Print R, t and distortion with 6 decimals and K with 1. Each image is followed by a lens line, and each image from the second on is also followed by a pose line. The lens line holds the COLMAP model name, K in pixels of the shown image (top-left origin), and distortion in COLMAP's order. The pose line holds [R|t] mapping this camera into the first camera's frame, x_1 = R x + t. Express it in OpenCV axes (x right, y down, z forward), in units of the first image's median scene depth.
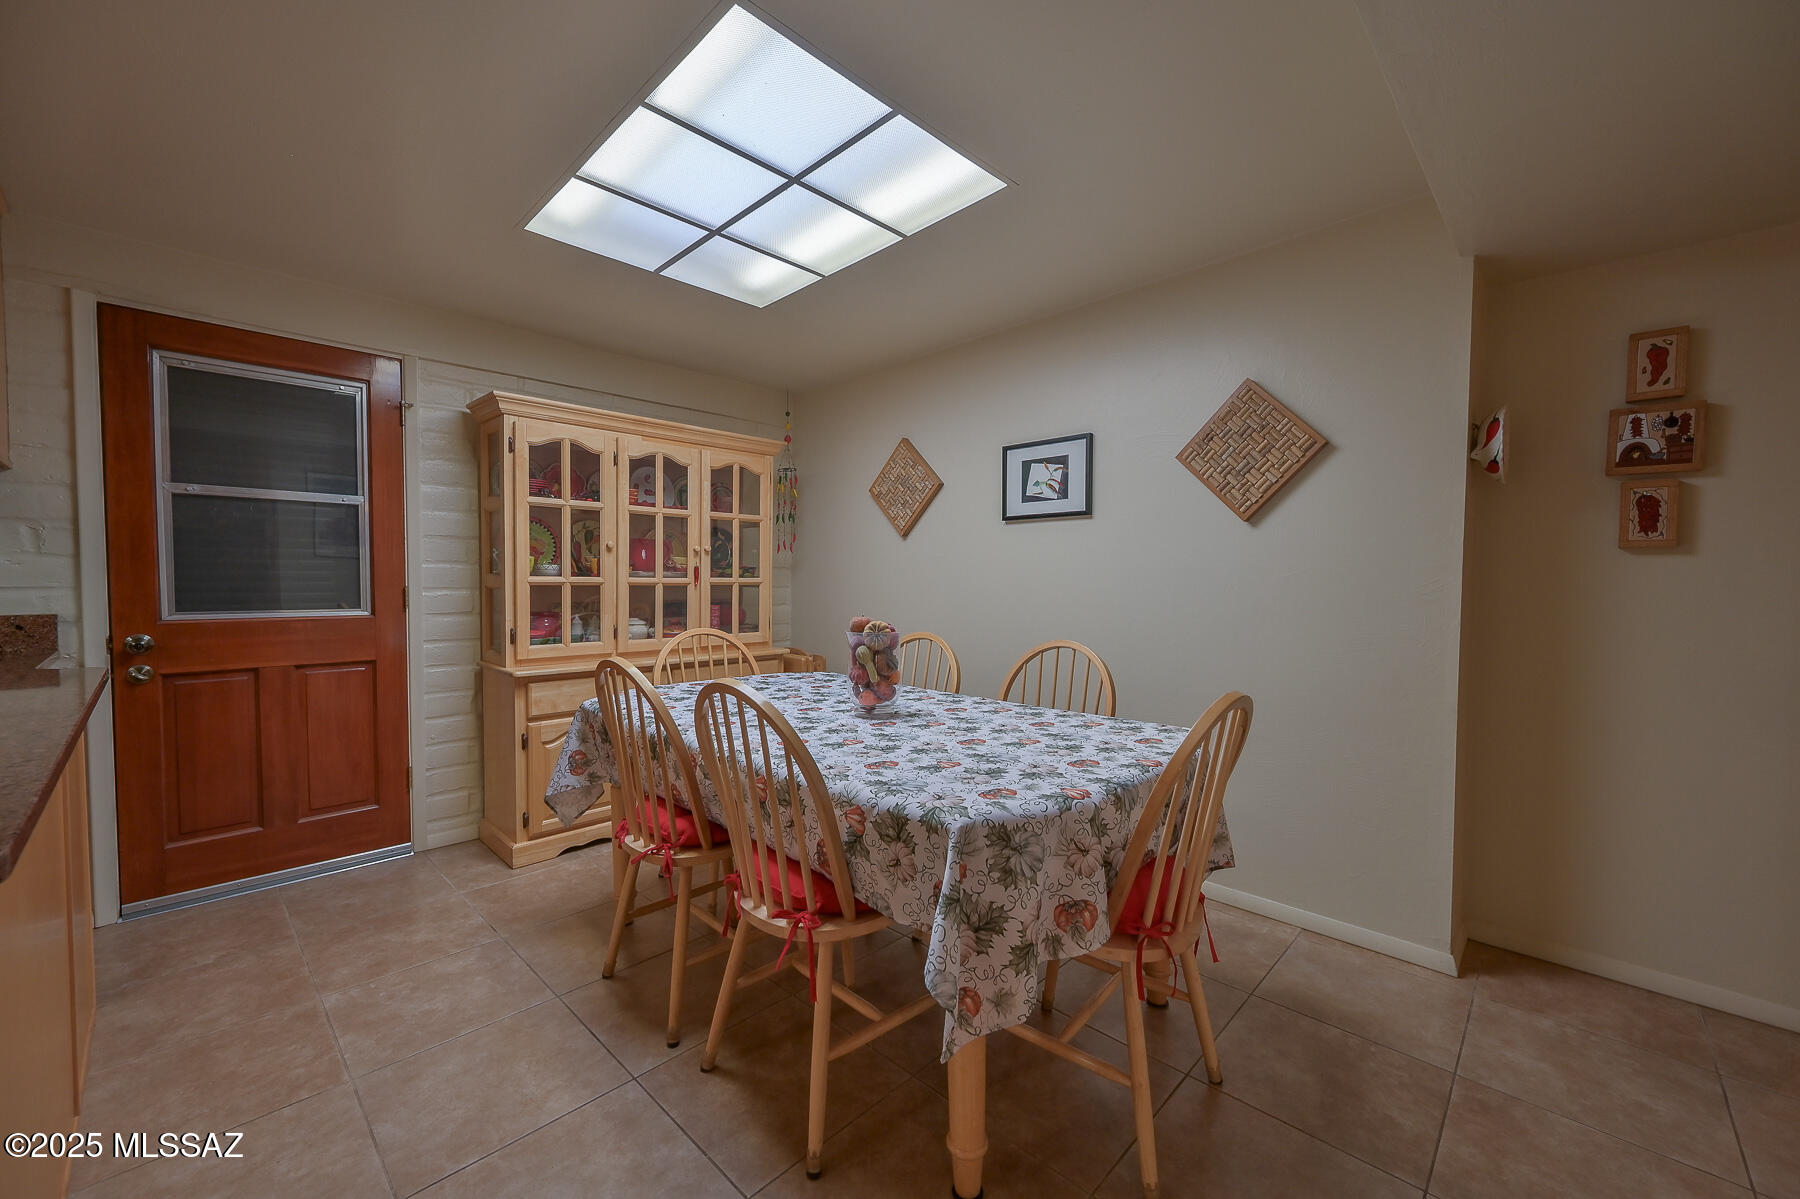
lens RADIAL K [[708.6, 0, 897.4], [0, 708.6, 601.0], [0, 0, 1]] dist [-0.001719, -0.000518]
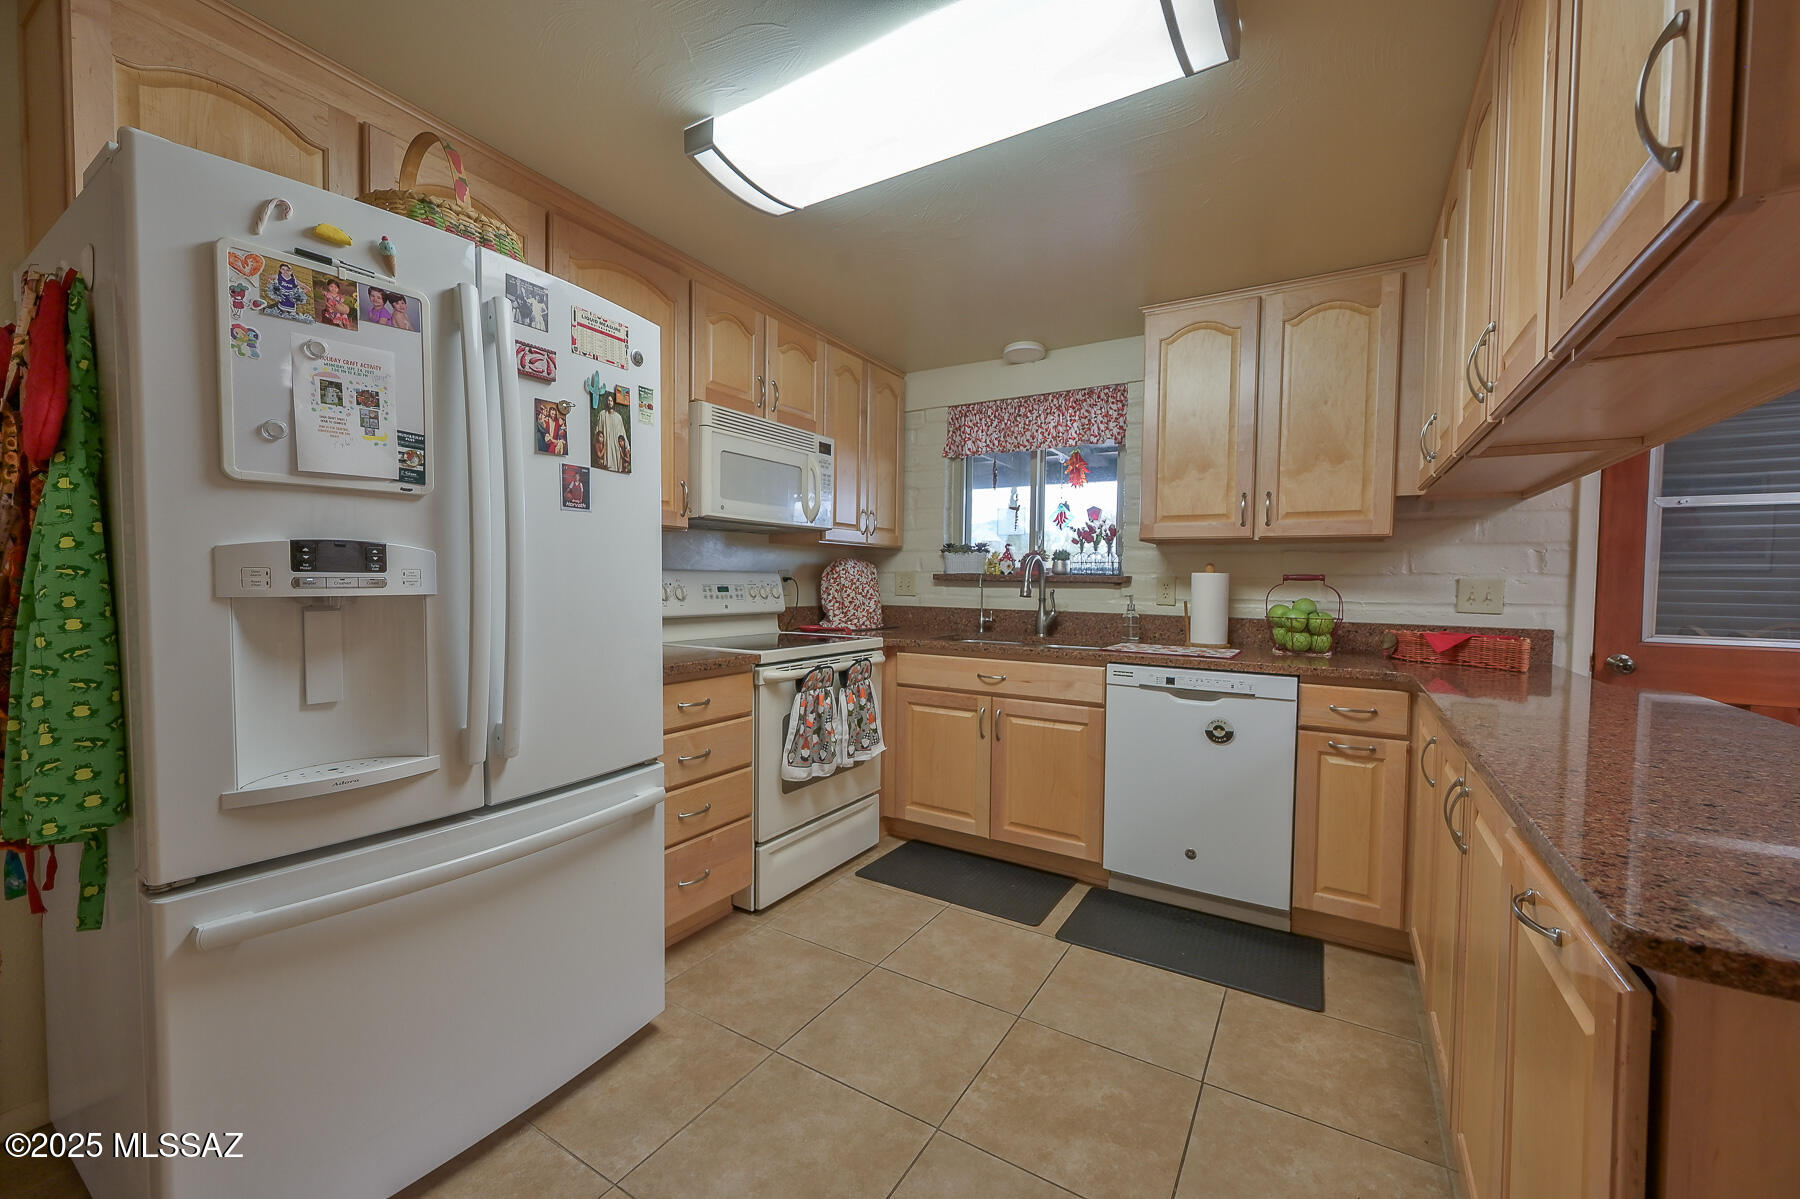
lens RADIAL K [[708.6, 0, 895.1], [0, 708.6, 602.2], [0, 0, 1]] dist [-0.001719, -0.000518]
pose [[0.201953, 0.025989, -0.979050, -0.258410], [-0.048999, 0.998664, 0.016402, 0.006593], [0.978169, 0.044660, 0.202957, -0.162132]]
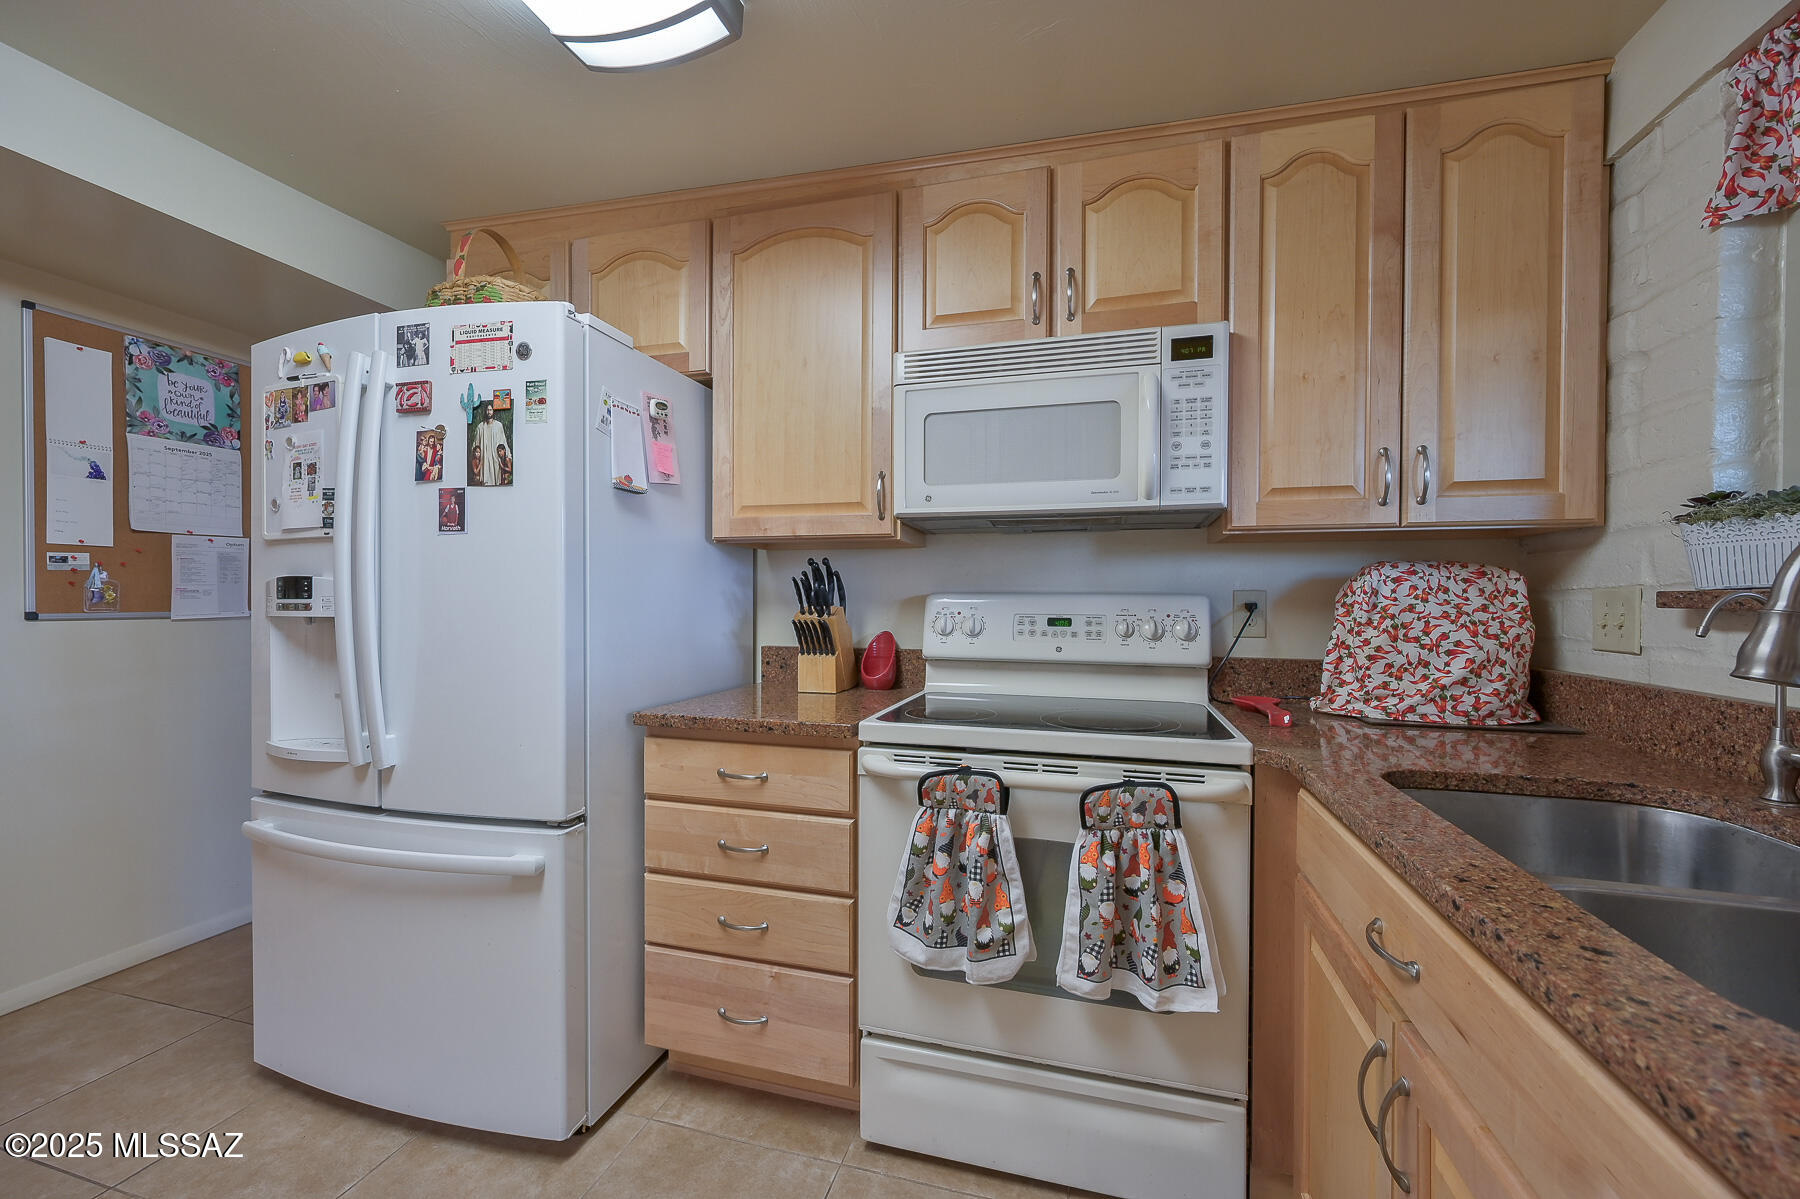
lens RADIAL K [[708.6, 0, 906.1], [0, 708.6, 602.3], [0, 0, 1]] dist [-0.001719, -0.000518]
pose [[-0.886573, -0.010756, -0.462464, -0.891882], [-0.031231, 0.998840, 0.036640, -0.021483], [0.461533, 0.046927, -0.885881, 0.327093]]
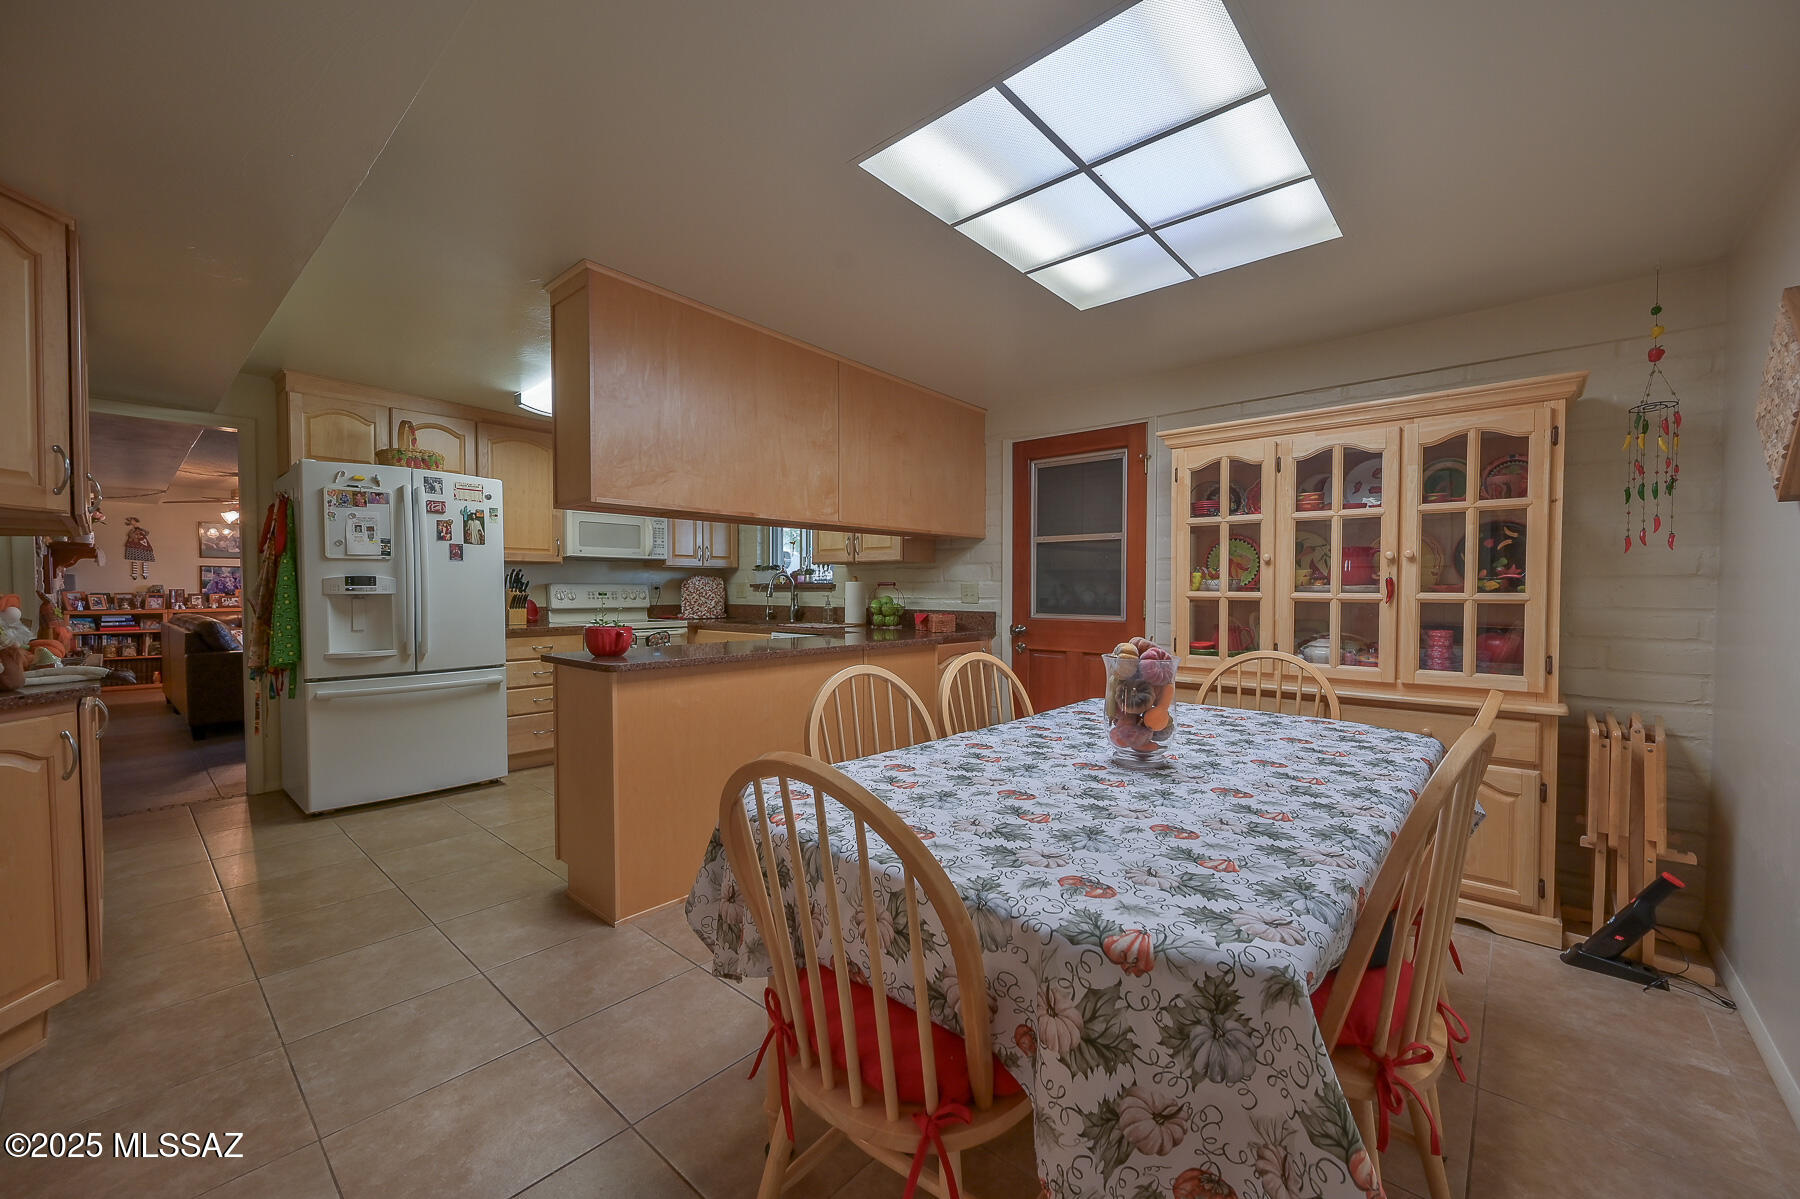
lens RADIAL K [[708.6, 0, 896.0], [0, 708.6, 601.6], [0, 0, 1]] dist [-0.001719, -0.000518]
pose [[0.026674, 0.008814, -0.999605, 0.562867], [-0.040704, 0.999141, 0.007723, -0.009119], [0.998815, 0.040482, 0.027010, 0.526291]]
